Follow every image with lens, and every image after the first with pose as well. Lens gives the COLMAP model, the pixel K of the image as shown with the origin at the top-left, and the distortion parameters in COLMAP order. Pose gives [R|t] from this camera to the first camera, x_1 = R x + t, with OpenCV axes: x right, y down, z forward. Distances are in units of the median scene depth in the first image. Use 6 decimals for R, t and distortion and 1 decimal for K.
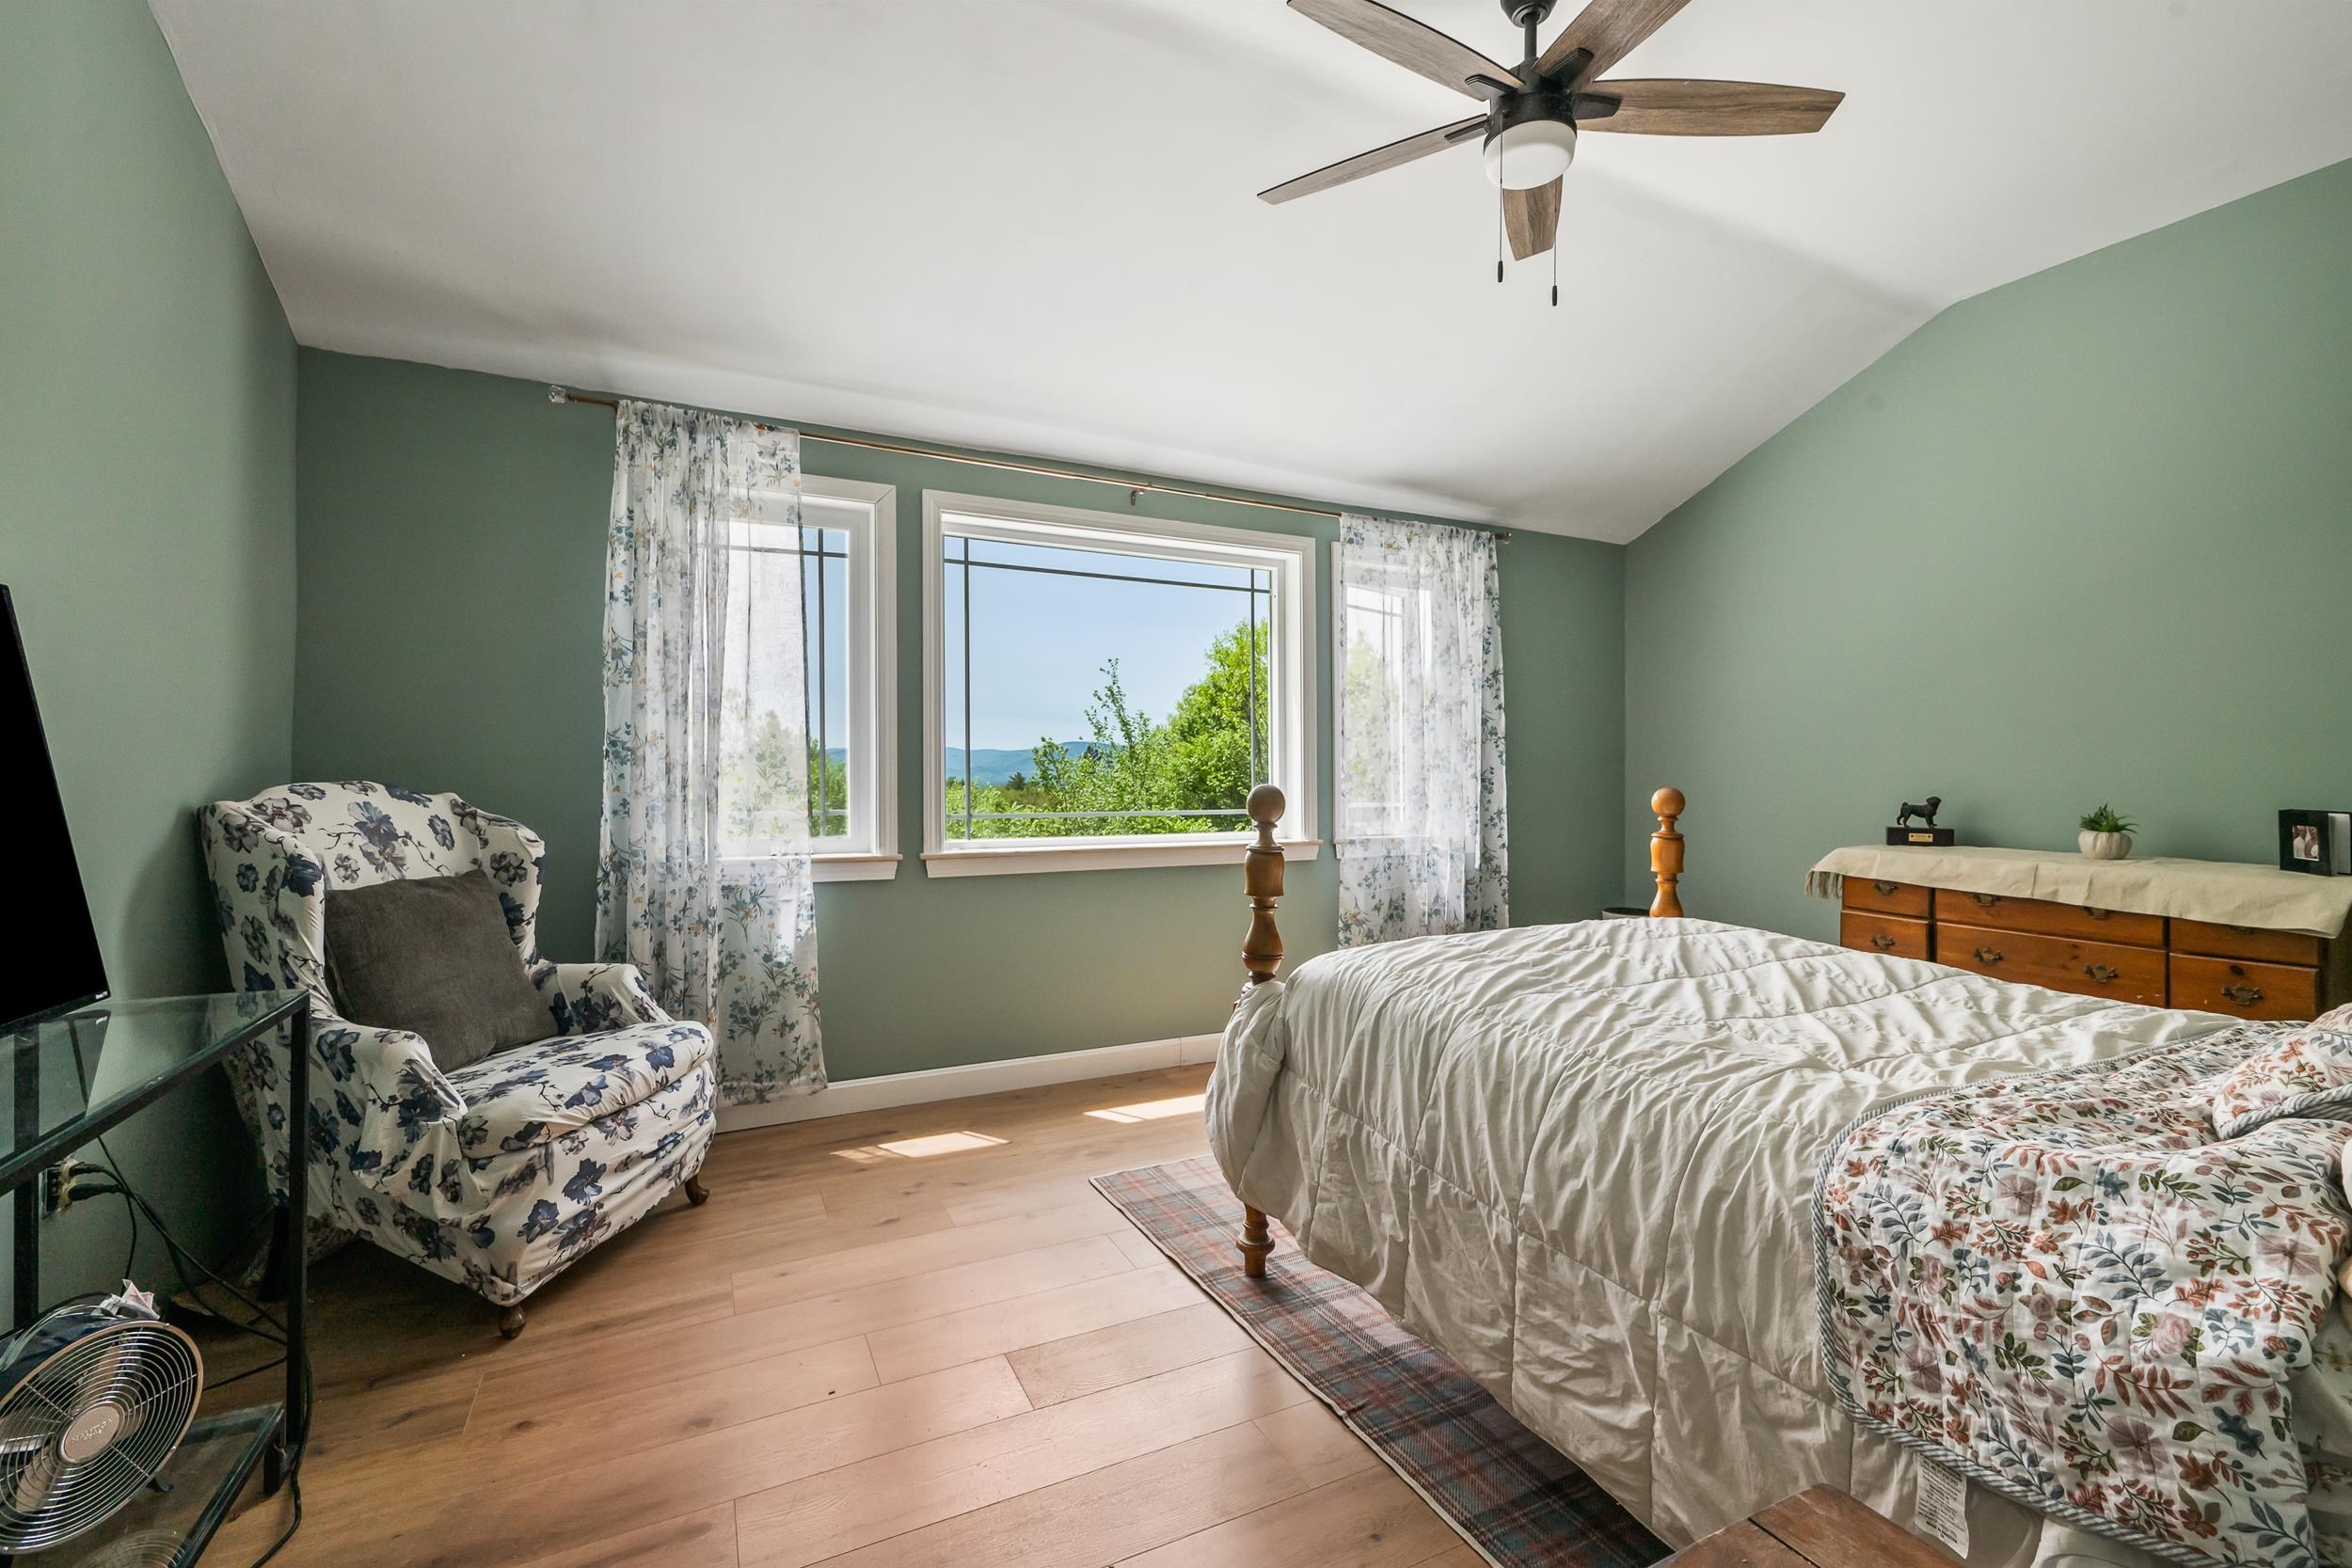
lens RADIAL K [[979.8, 0, 1174.3], [0, 979.8, 781.1], [0, 0, 1]] dist [-0.000491, 0.000208]
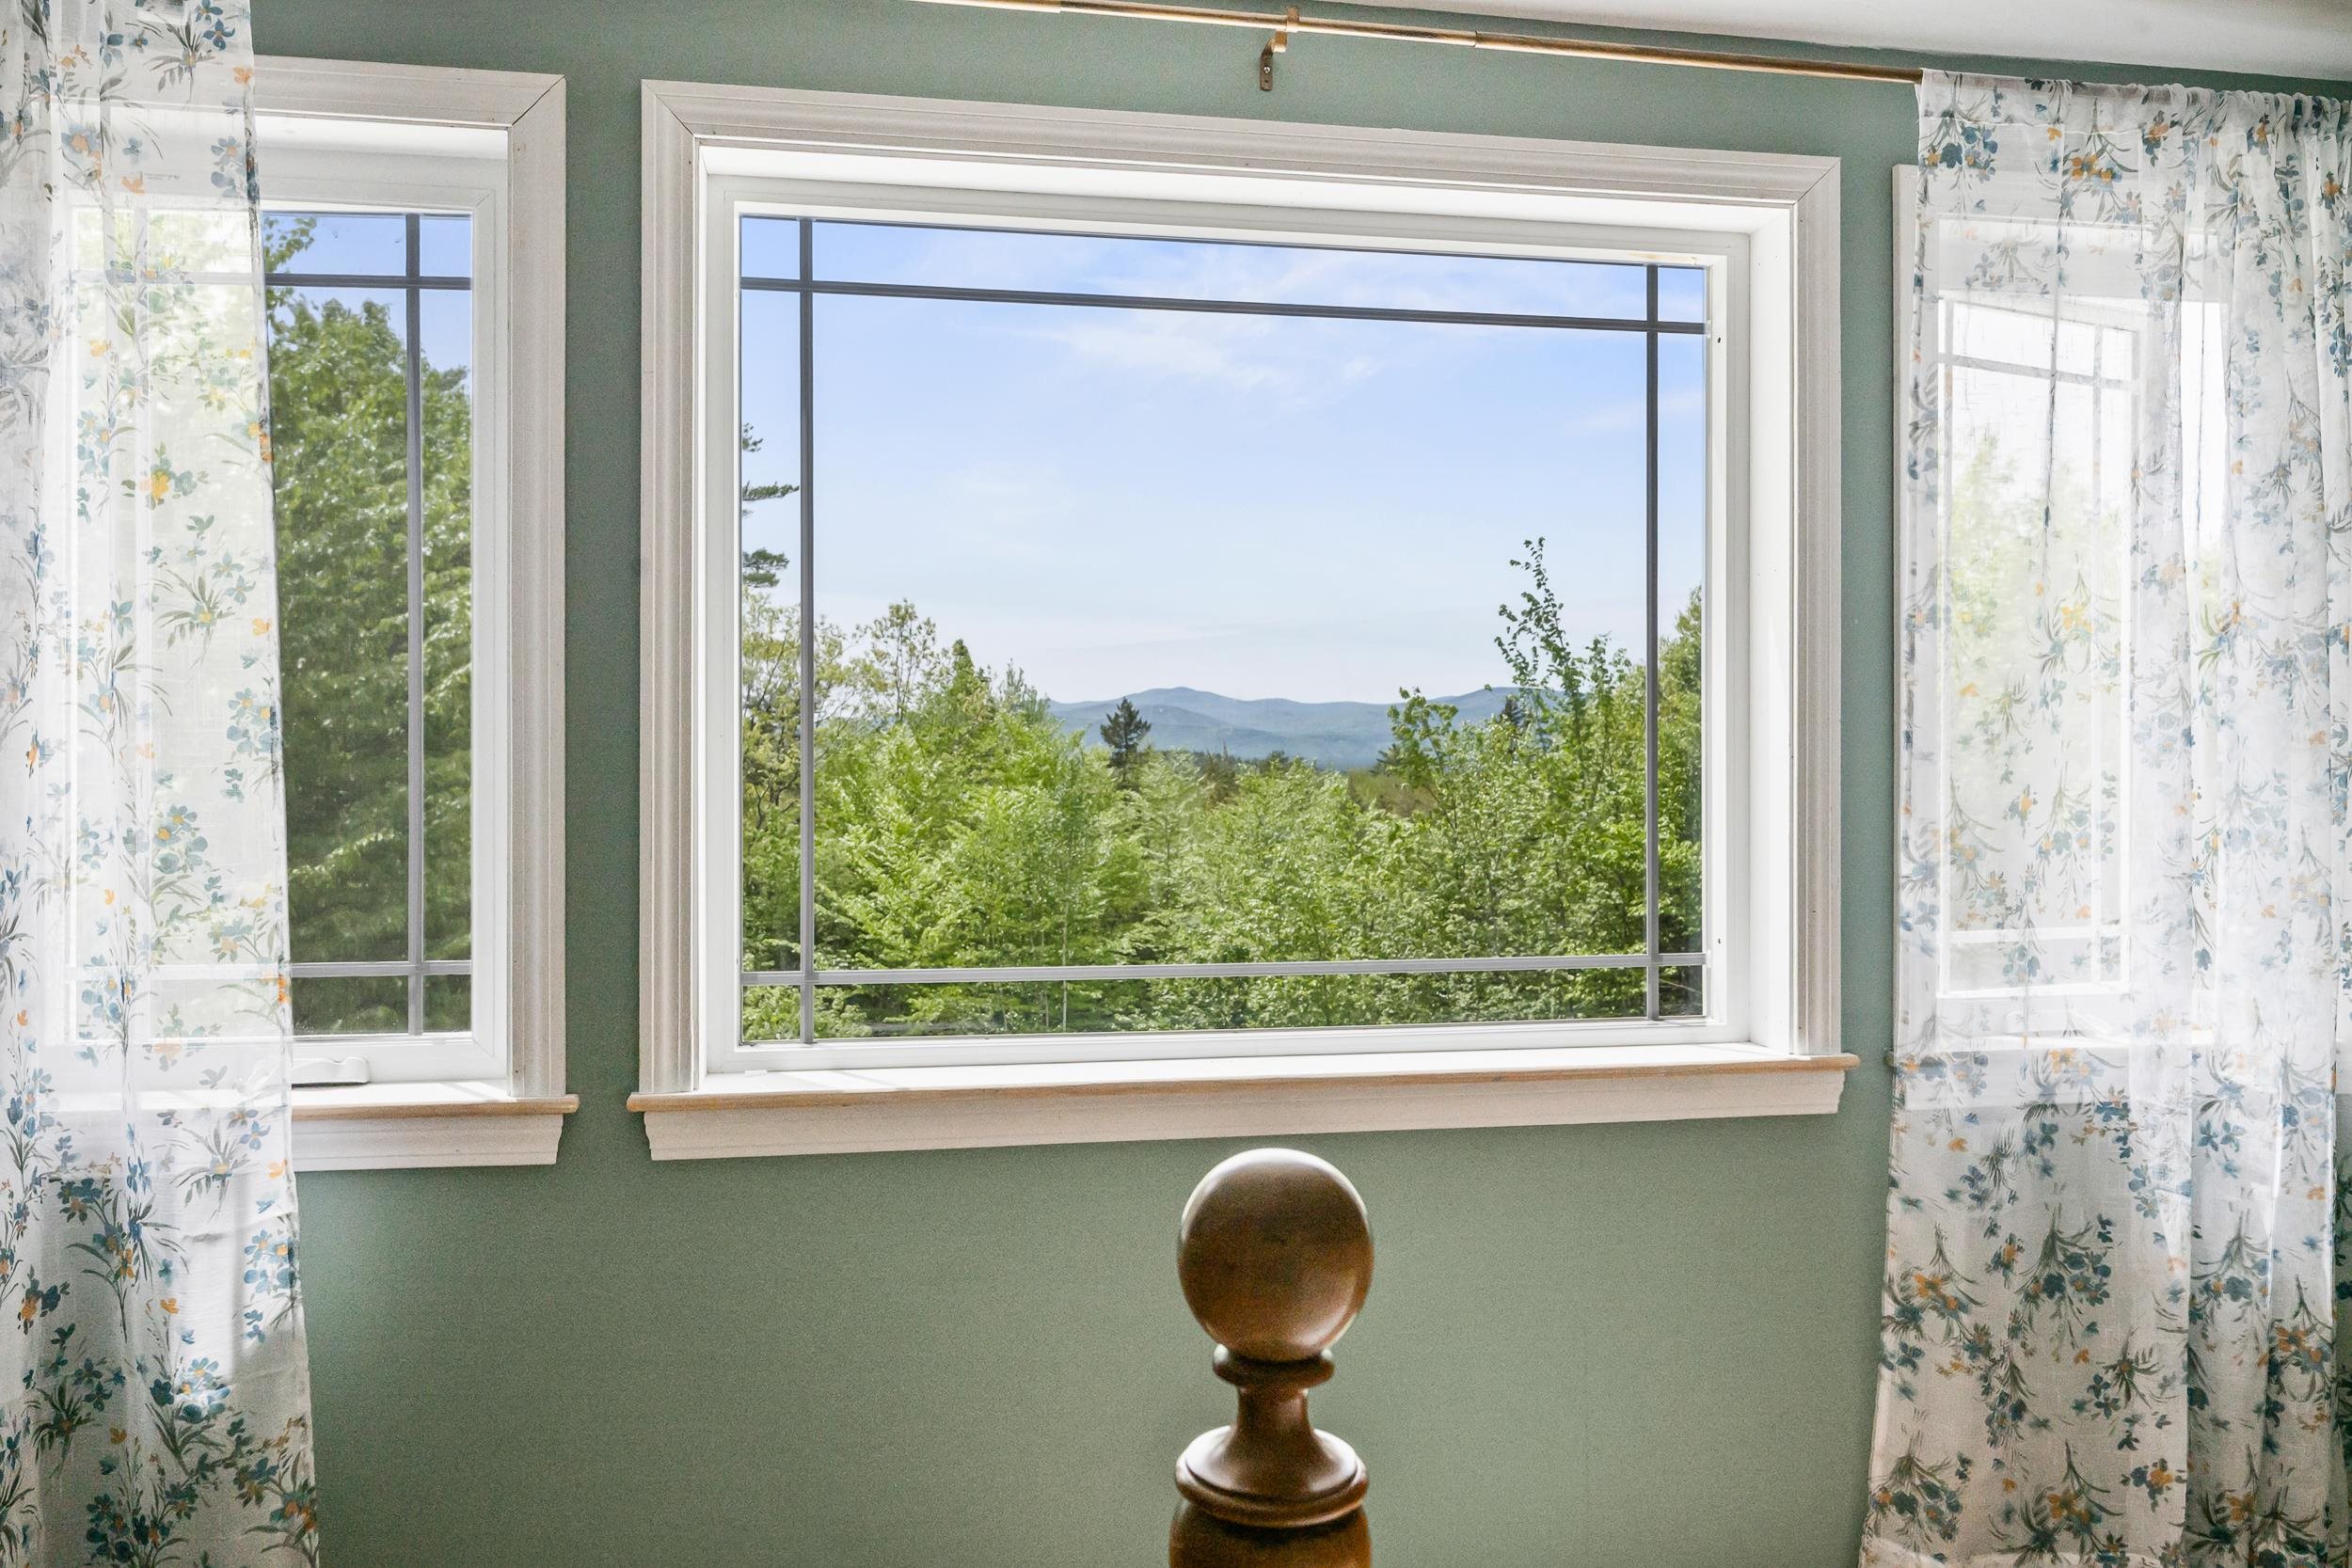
lens RADIAL K [[1783.0, 0, 1174.4], [0, 1783.0, 779.9], [0, 0, 1]] dist [-0.004794, 0.011054]
pose [[0.962350, 0.004788, -0.271770, 0.091861], [-0.002184, 0.999949, 0.009882, -0.039746], [0.271803, -0.008916, 0.962312, 0.348133]]
